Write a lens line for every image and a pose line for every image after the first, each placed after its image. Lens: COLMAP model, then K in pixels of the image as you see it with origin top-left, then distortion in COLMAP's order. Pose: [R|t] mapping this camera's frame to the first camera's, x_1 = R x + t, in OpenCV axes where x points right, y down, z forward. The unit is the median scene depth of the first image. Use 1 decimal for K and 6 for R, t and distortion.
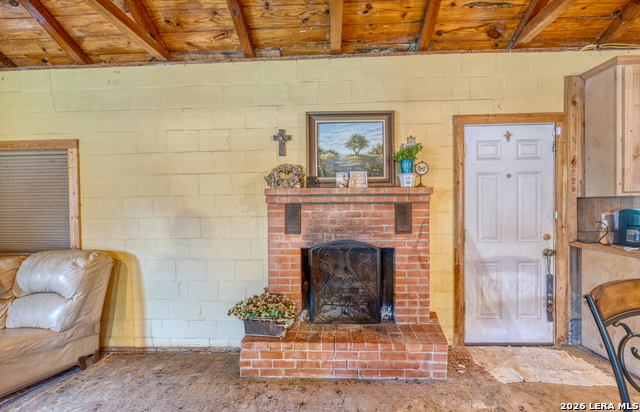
lens RADIAL K [[287.2, 0, 319.1], [0, 287.2, 207.2], [0, 0, 1]] dist [0.001619, -0.000534]
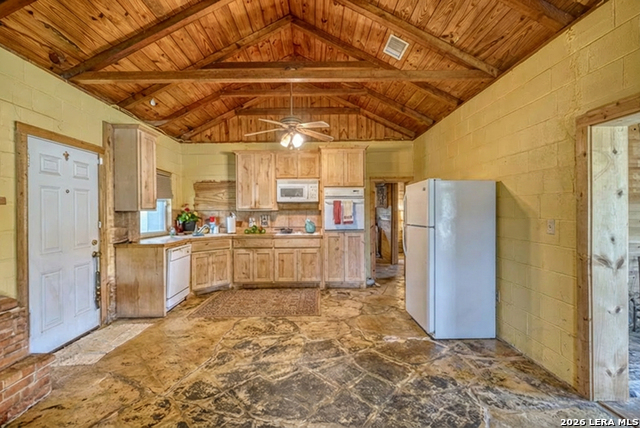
lens RADIAL K [[275.1, 0, 320.3], [0, 275.1, 211.2], [0, 0, 1]] dist [-0.000619, -0.000614]
pose [[-0.065418, 0.014643, 0.997750, -0.474427], [0.031557, 0.999423, -0.012598, 0.013637], [-0.997359, 0.030662, -0.065843, 0.088462]]
